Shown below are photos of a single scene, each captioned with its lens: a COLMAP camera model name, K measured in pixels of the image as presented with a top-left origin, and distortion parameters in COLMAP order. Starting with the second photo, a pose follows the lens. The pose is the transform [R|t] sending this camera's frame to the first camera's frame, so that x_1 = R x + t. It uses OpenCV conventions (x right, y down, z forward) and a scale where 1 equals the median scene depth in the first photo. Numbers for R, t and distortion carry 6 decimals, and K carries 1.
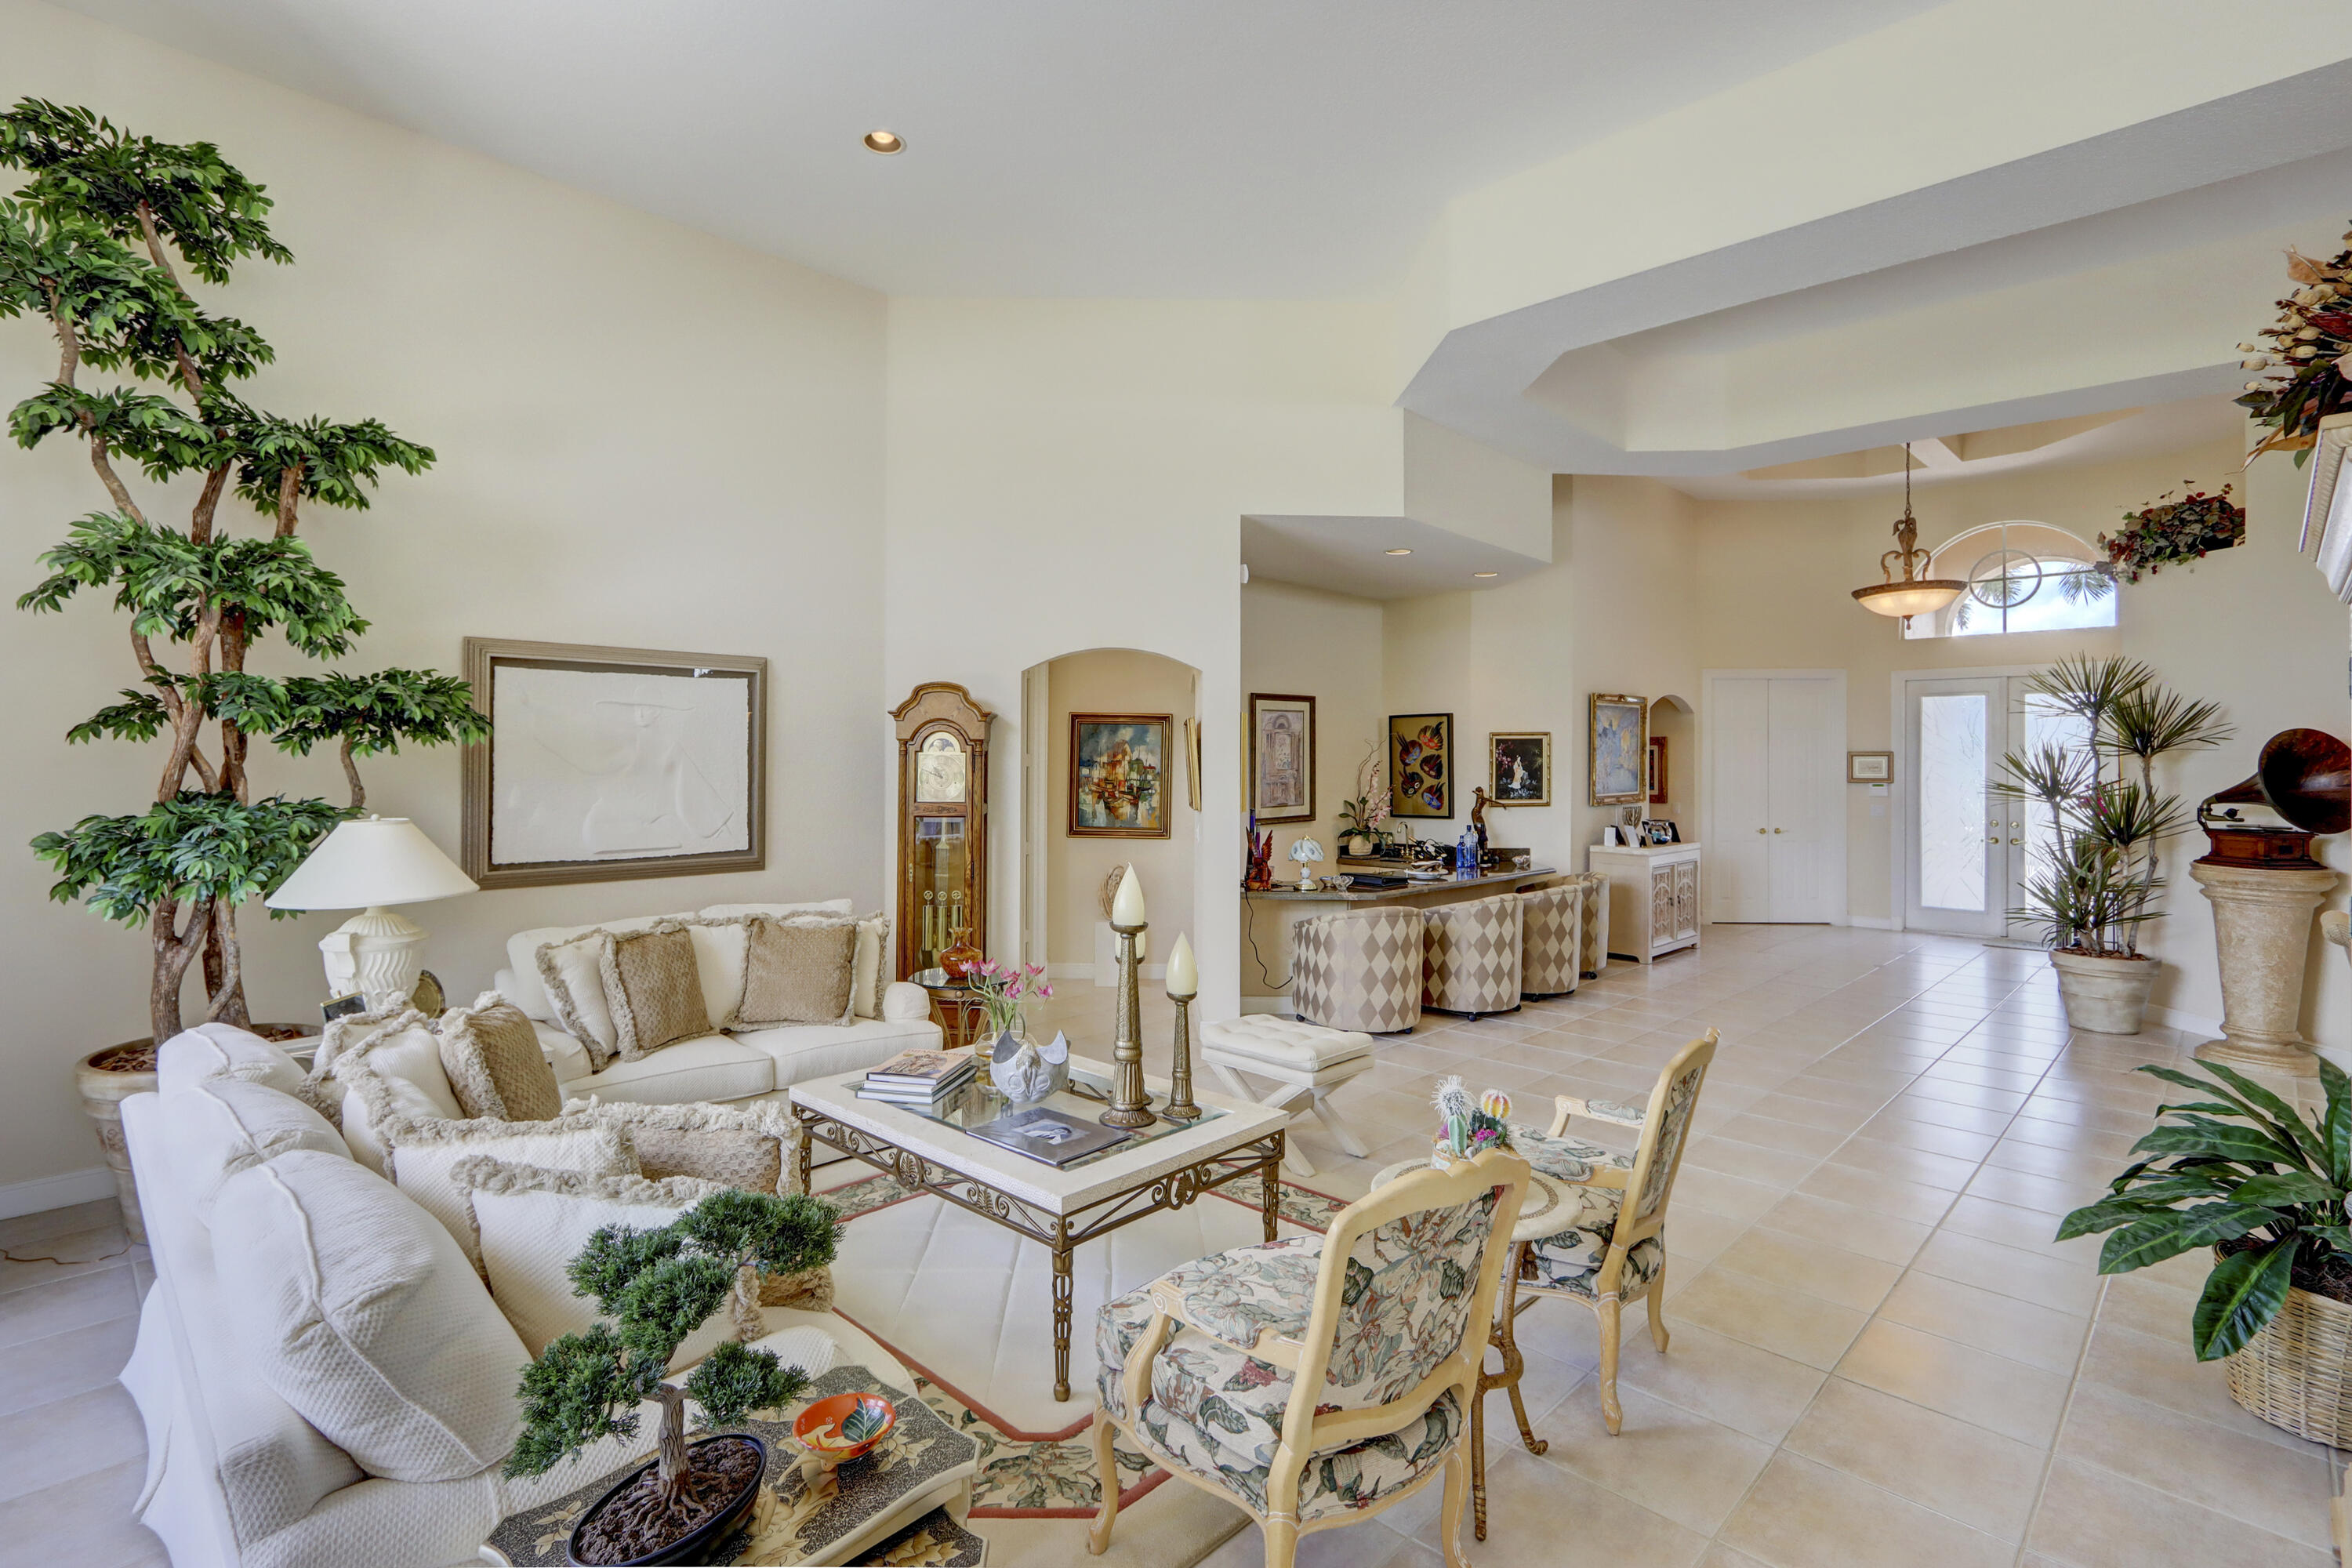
lens RADIAL K [[1113.1, 0, 1171.2], [0, 1113.1, 768.3], [0, 0, 1]] dist [0.002689, 0.002353]
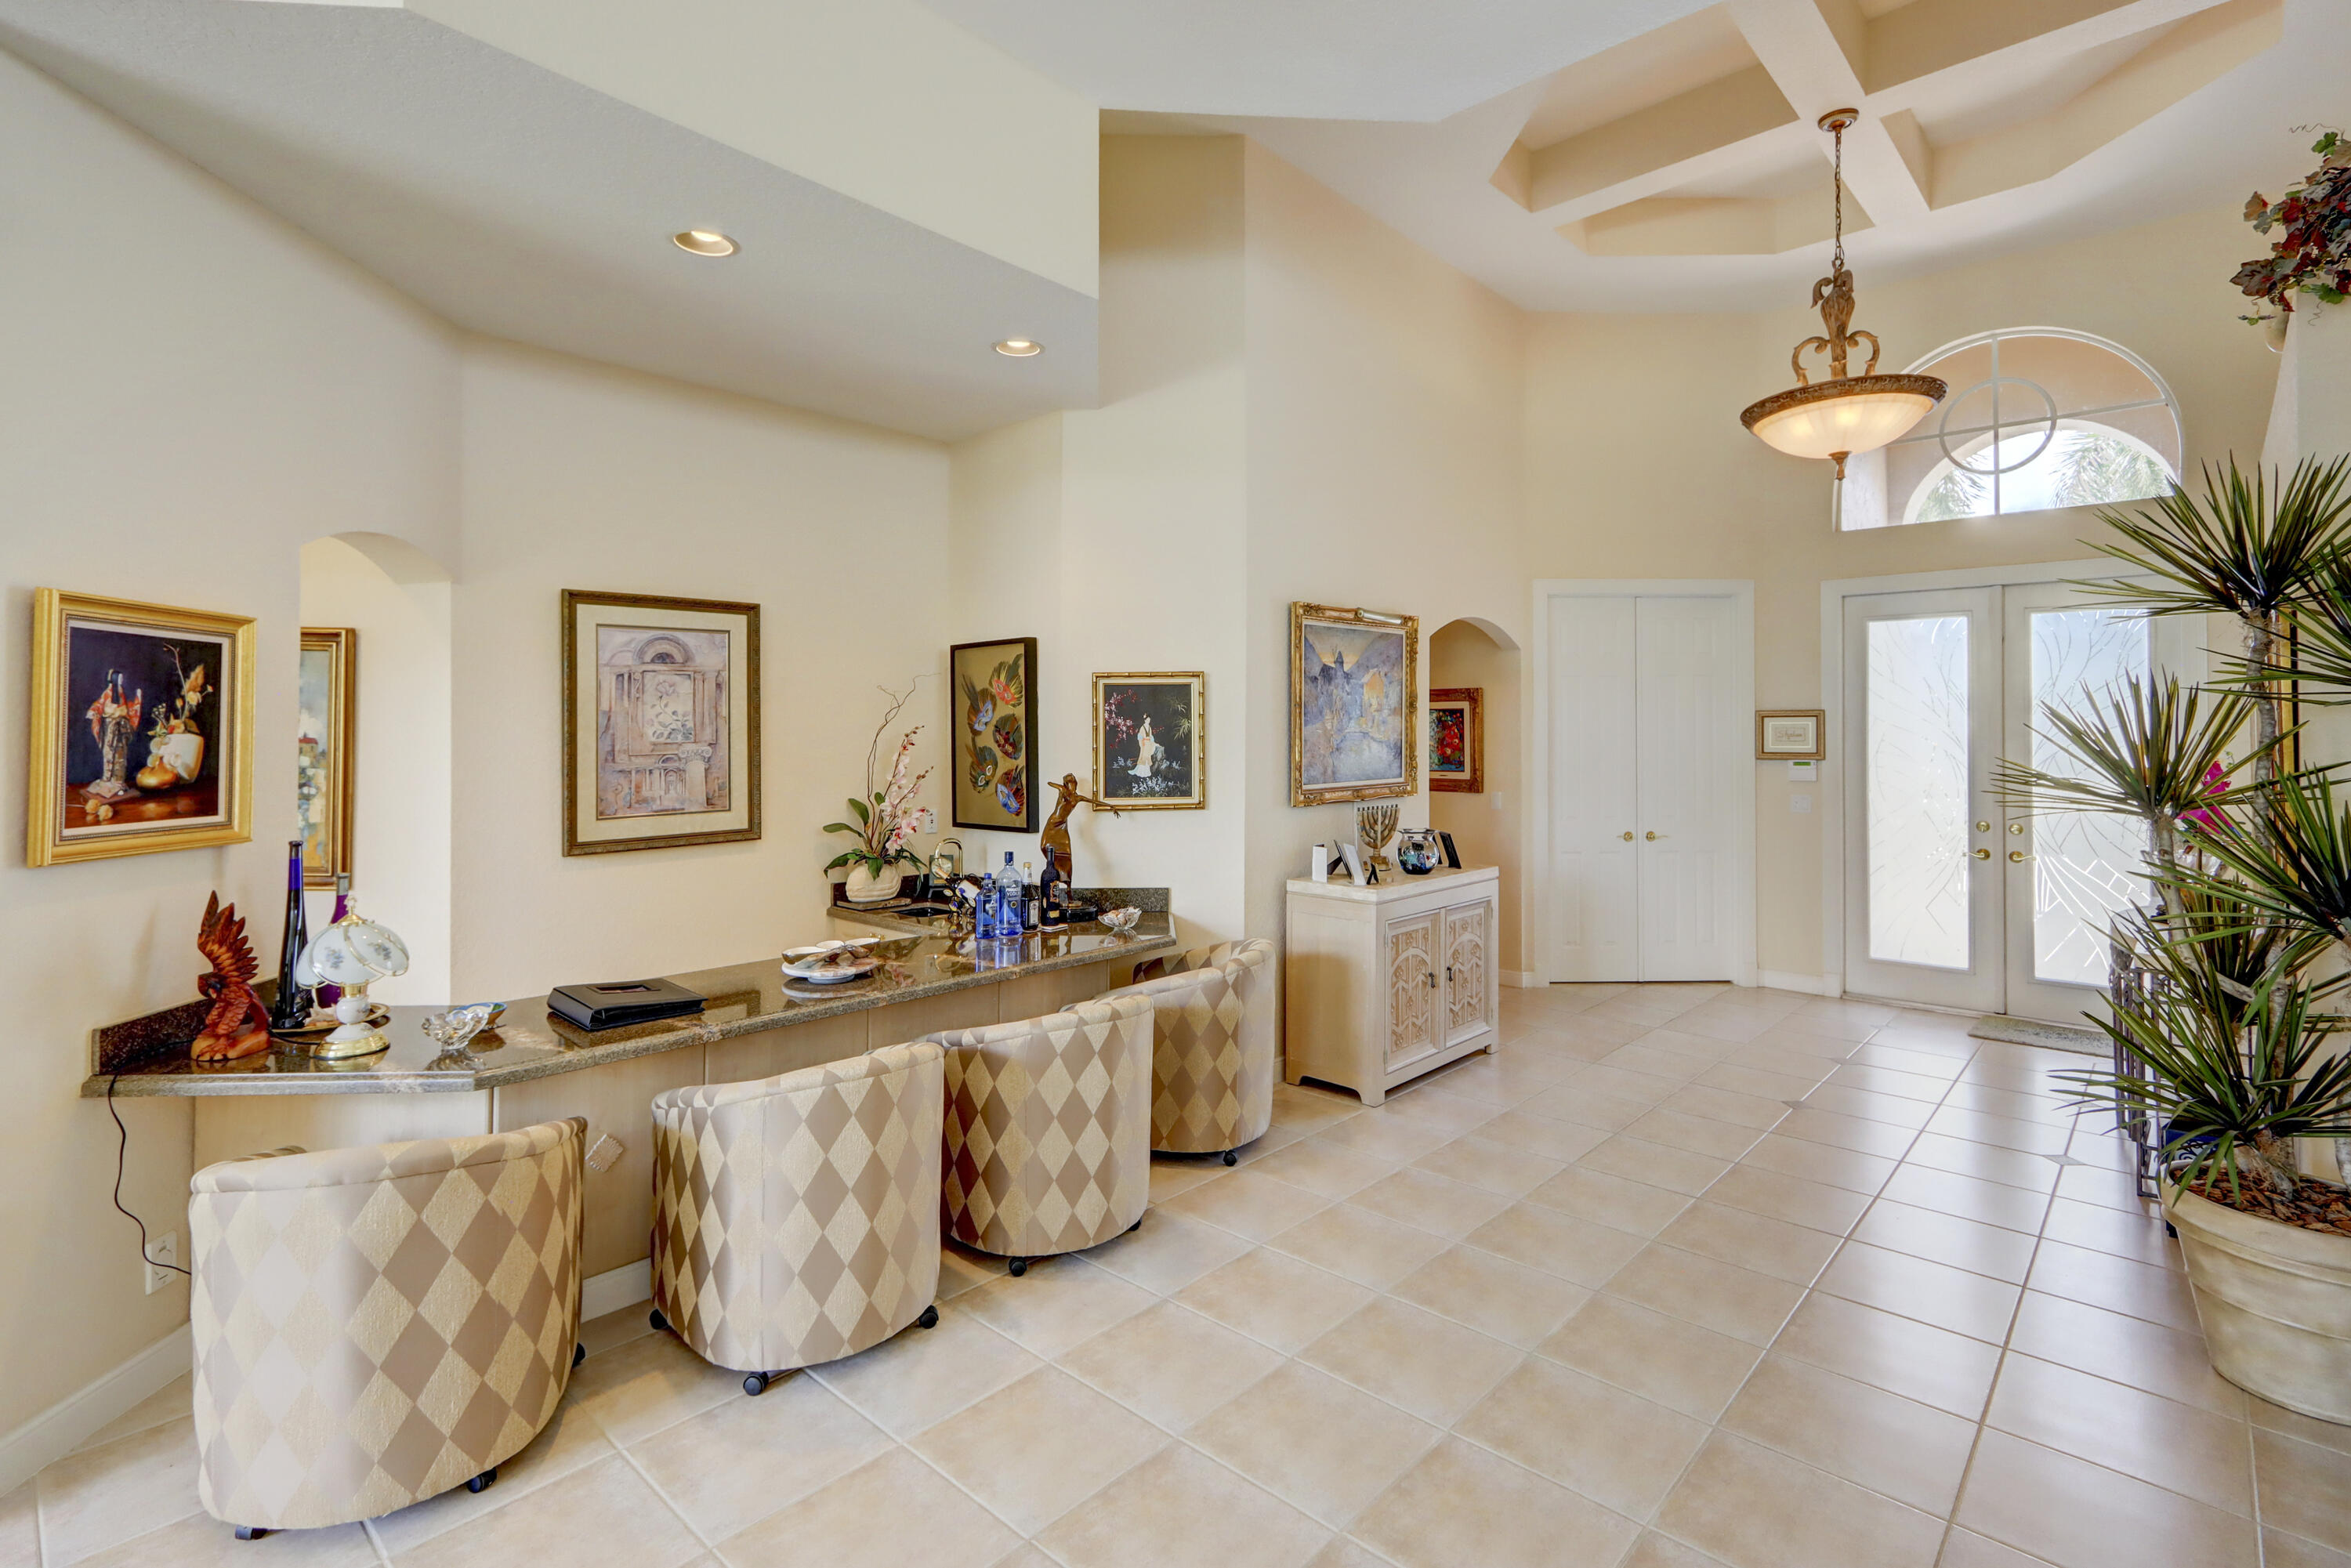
lens RADIAL K [[1112.6, 0, 1221.8], [0, 1112.6, 733.5], [0, 0, 1]] dist [0.002689, 0.002353]
pose [[0.998066, -0.003362, 0.062073, 0.307048], [0.003663, 0.999982, -0.004733, -0.000084], [-0.062056, 0.004951, 0.998060, 0.449725]]
